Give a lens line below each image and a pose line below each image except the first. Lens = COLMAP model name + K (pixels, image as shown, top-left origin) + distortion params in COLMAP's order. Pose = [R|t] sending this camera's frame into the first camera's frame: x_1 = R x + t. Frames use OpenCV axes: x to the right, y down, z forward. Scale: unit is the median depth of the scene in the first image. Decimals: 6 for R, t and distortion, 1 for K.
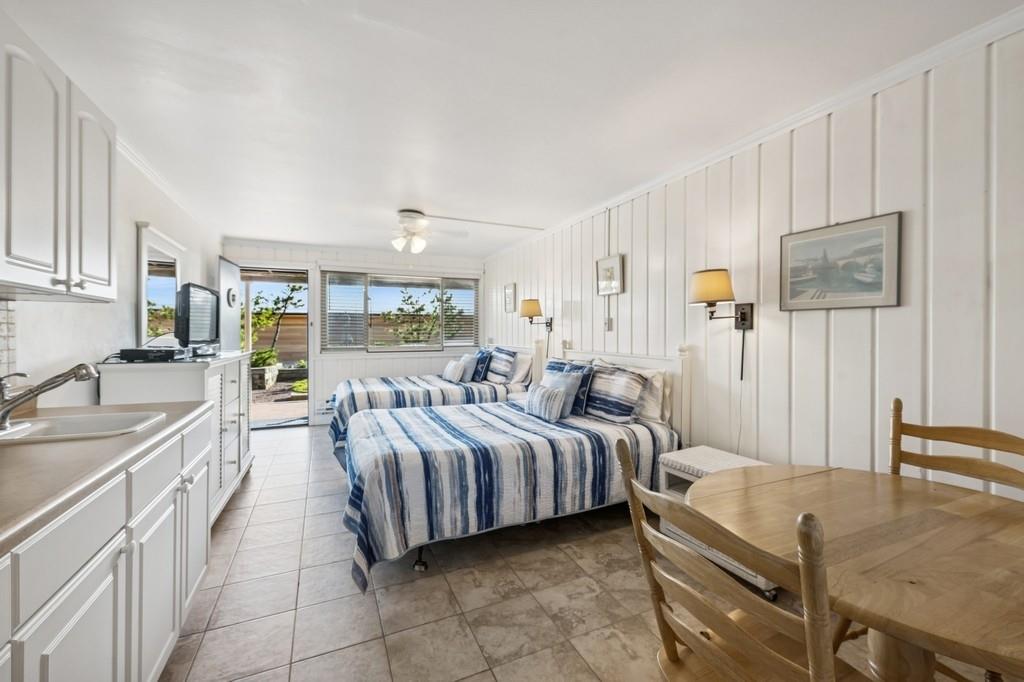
lens RADIAL K [[429.5, 0, 517.3], [0, 429.5, 334.5], [0, 0, 1]] dist [-0.002047, -0.000015]
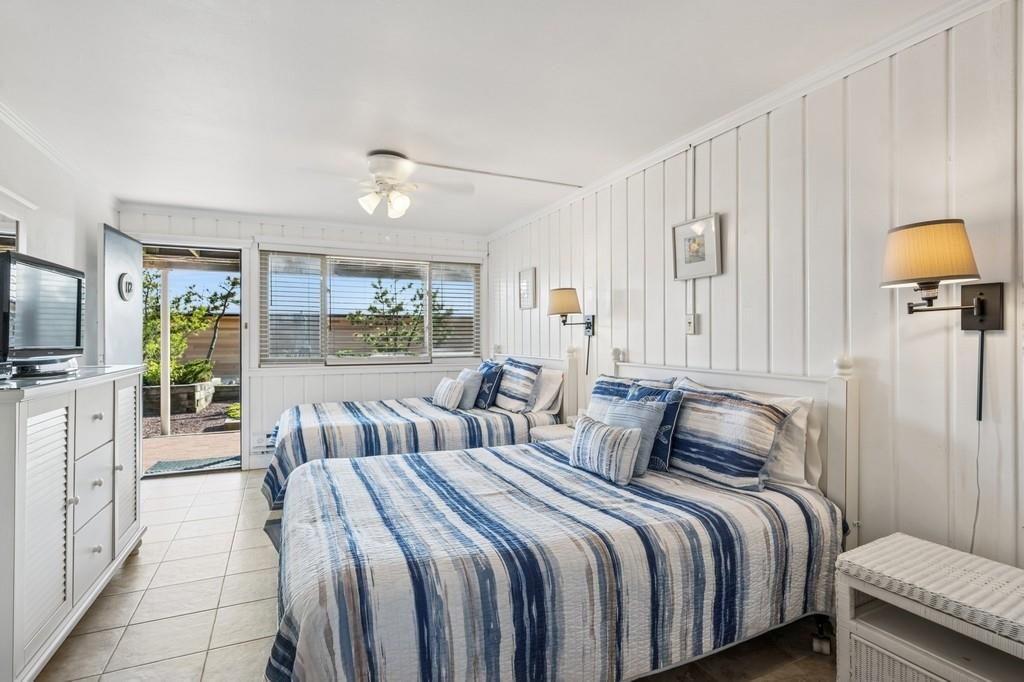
lens RADIAL K [[499.1, 0, 509.8], [0, 499.1, 342.5], [0, 0, 1]] dist [0.003531, 0.000592]
pose [[0.999999, -0.000620, 0.001557, -0.069886], [0.000616, 0.999996, 0.002672, 0.001926], [-0.001559, -0.002671, 0.999995, 0.267961]]
